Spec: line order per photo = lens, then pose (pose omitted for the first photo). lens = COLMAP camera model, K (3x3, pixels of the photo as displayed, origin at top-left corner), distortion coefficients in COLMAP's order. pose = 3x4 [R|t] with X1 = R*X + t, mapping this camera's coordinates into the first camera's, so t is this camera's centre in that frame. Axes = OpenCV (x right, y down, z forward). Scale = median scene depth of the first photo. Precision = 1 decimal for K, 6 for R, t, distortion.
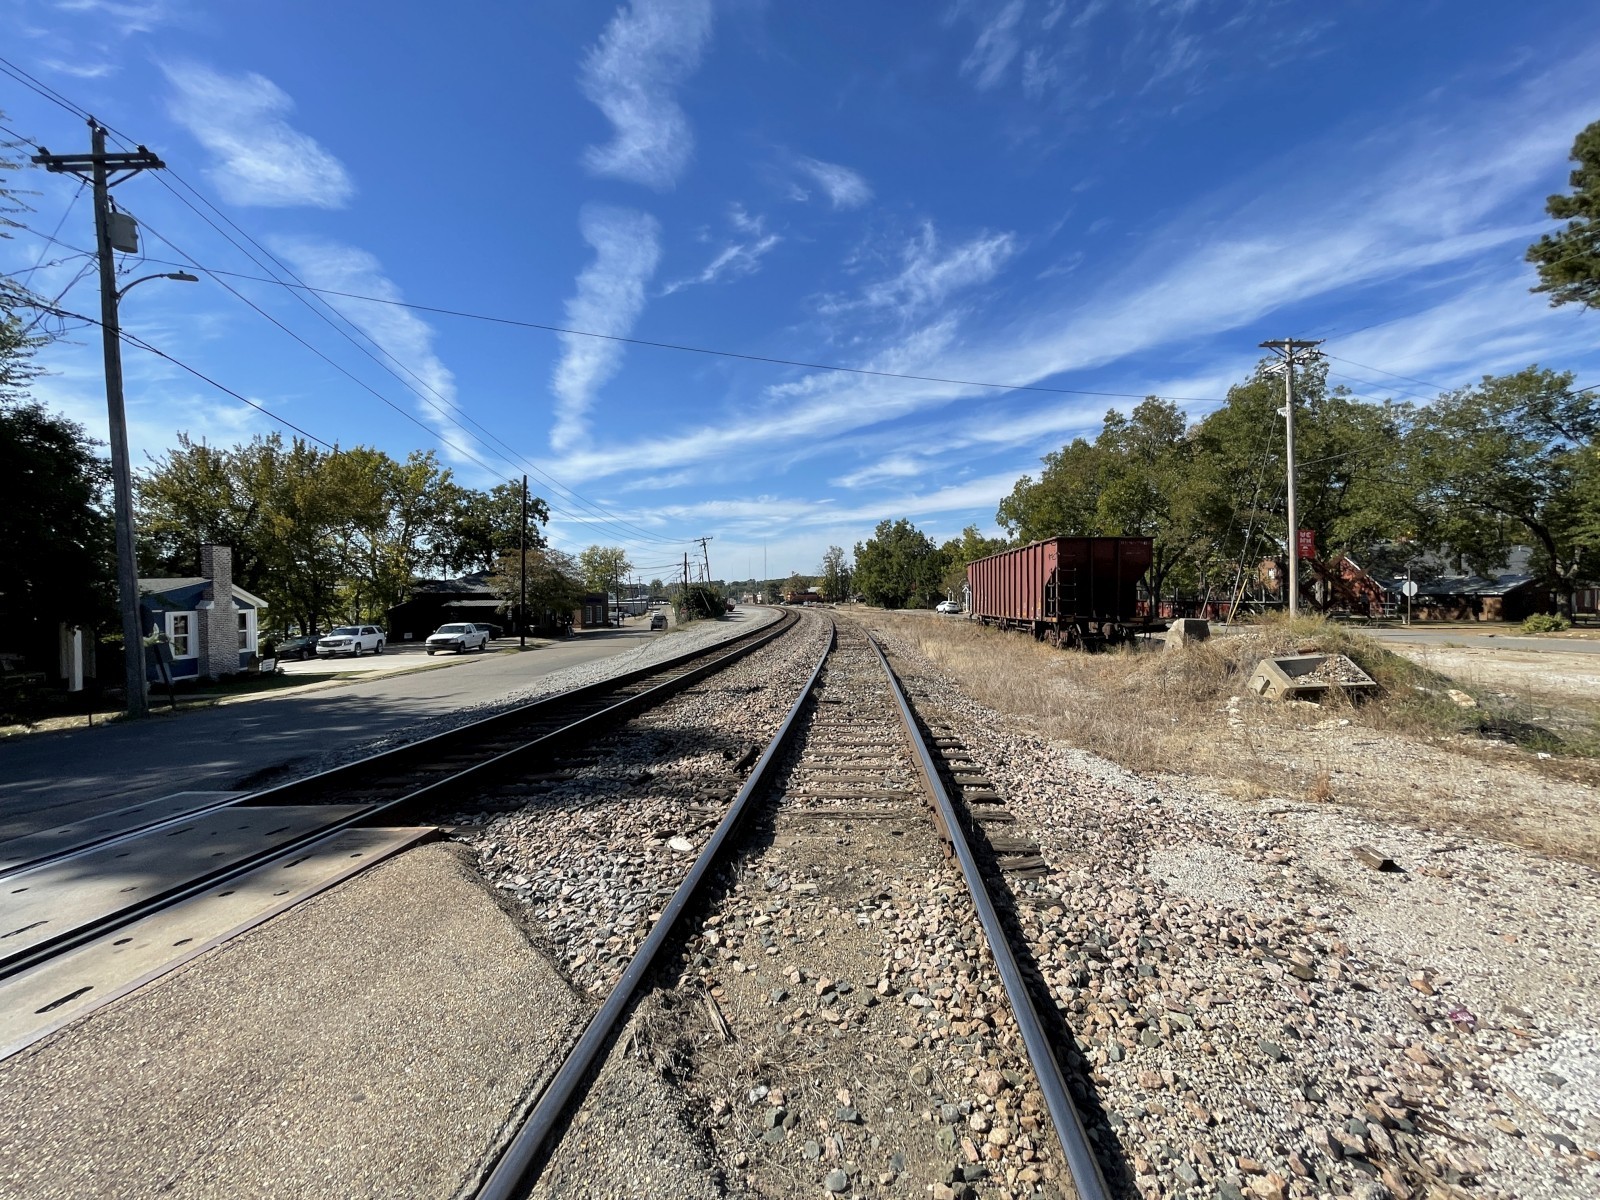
lens RADIAL K [[650.8, 0, 801.7], [0, 650.8, 609.7], [0, 0, 1]] dist [0.000578, -0.000463]
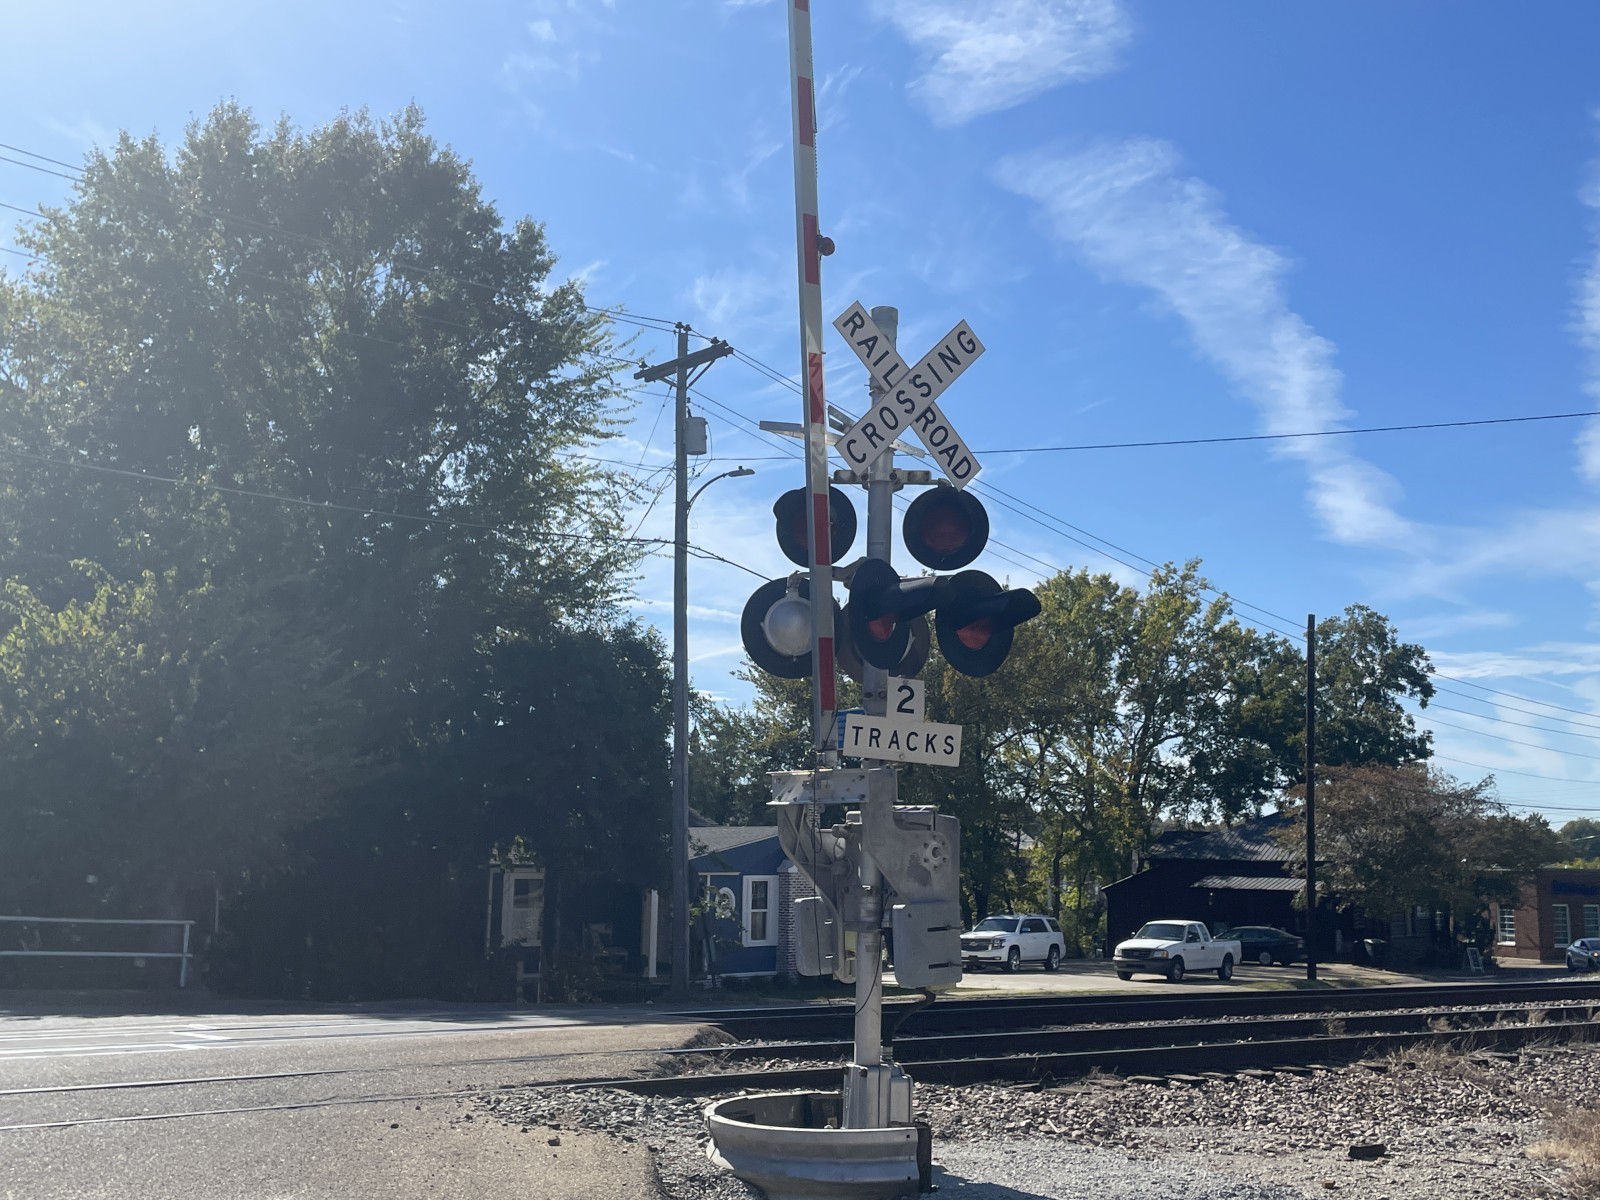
lens RADIAL K [[1773.5, 0, 800.0], [0, 1773.5, 558.8], [0, 0, 1]] dist [0.102347, -0.038239]
pose [[0.695083, -0.096012, -0.712489, 0.188232], [-0.044343, 0.983430, -0.175782, 0.001342], [0.717560, 0.153777, 0.679308, -0.127326]]
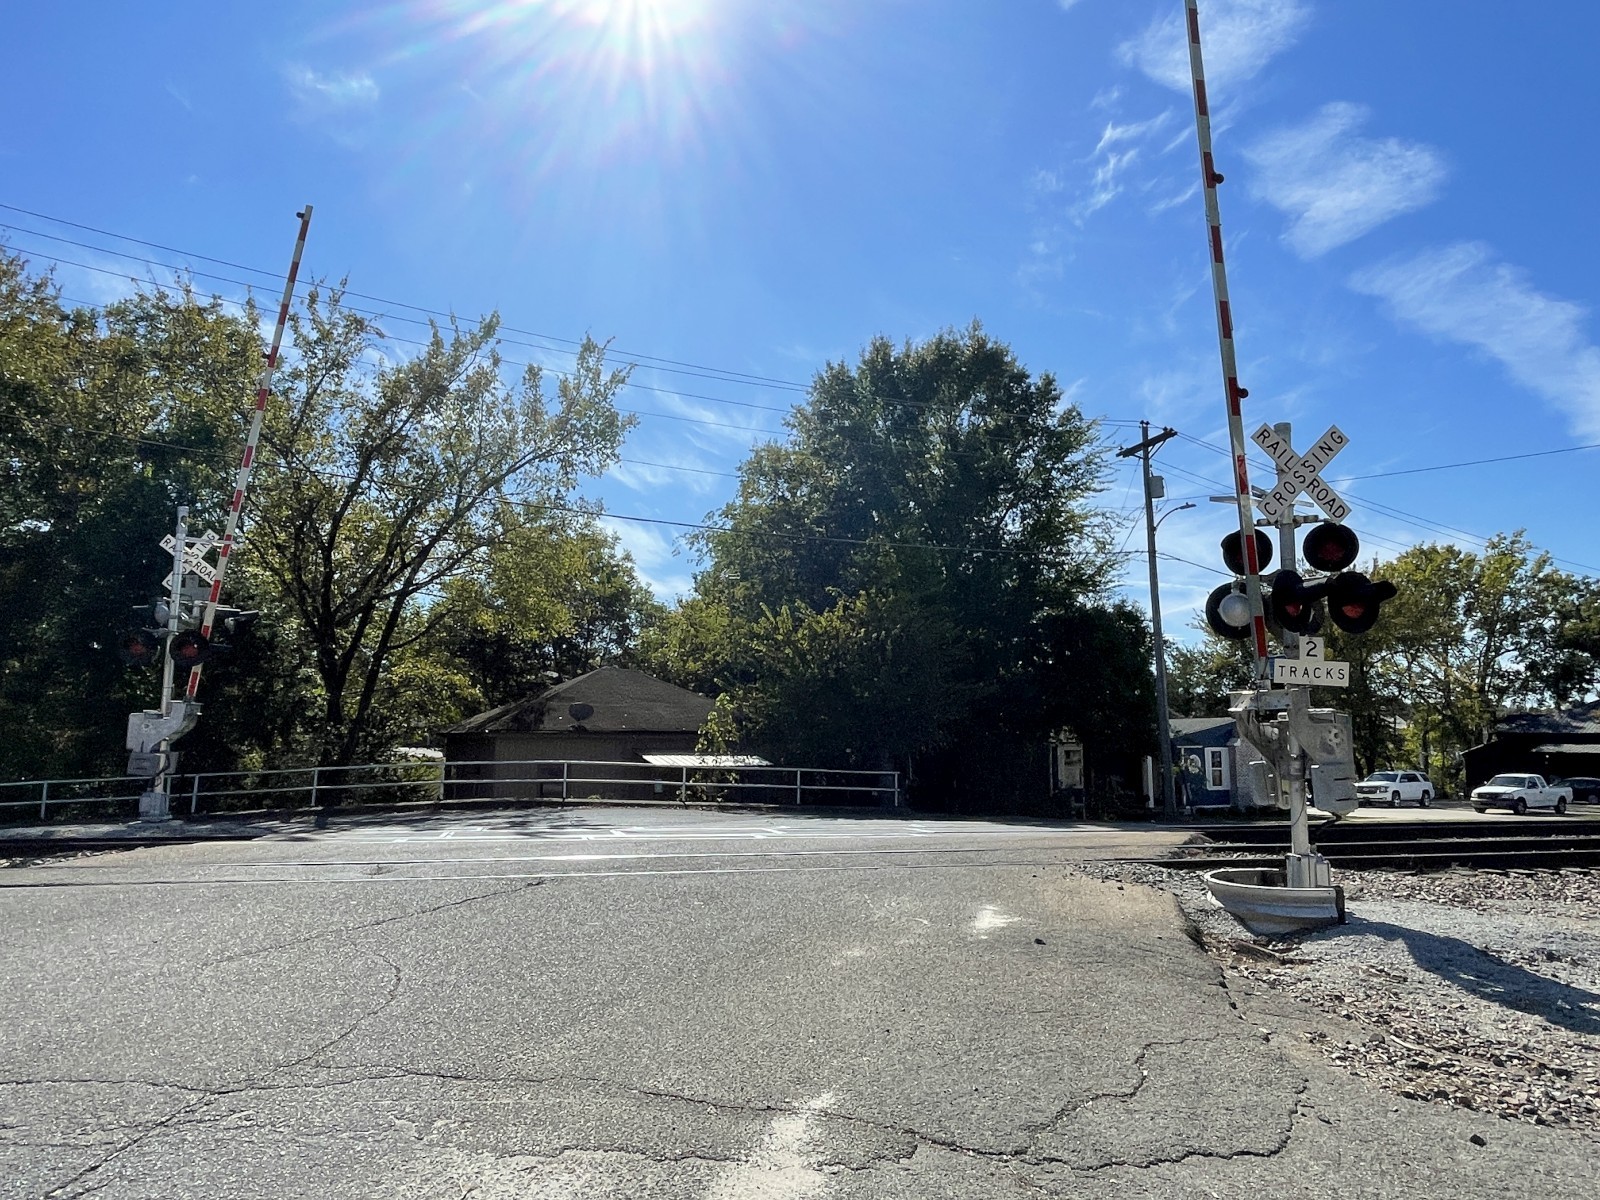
lens RADIAL K [[1035.4, 0, 792.4], [0, 1035.4, 600.0], [0, 0, 1]] dist [0.008146, -0.006563]
pose [[0.357540, -0.106854, -0.927765, 0.203065], [-0.032972, 0.991369, -0.126887, 0.000956], [0.933316, 0.075957, 0.350931, -0.144429]]
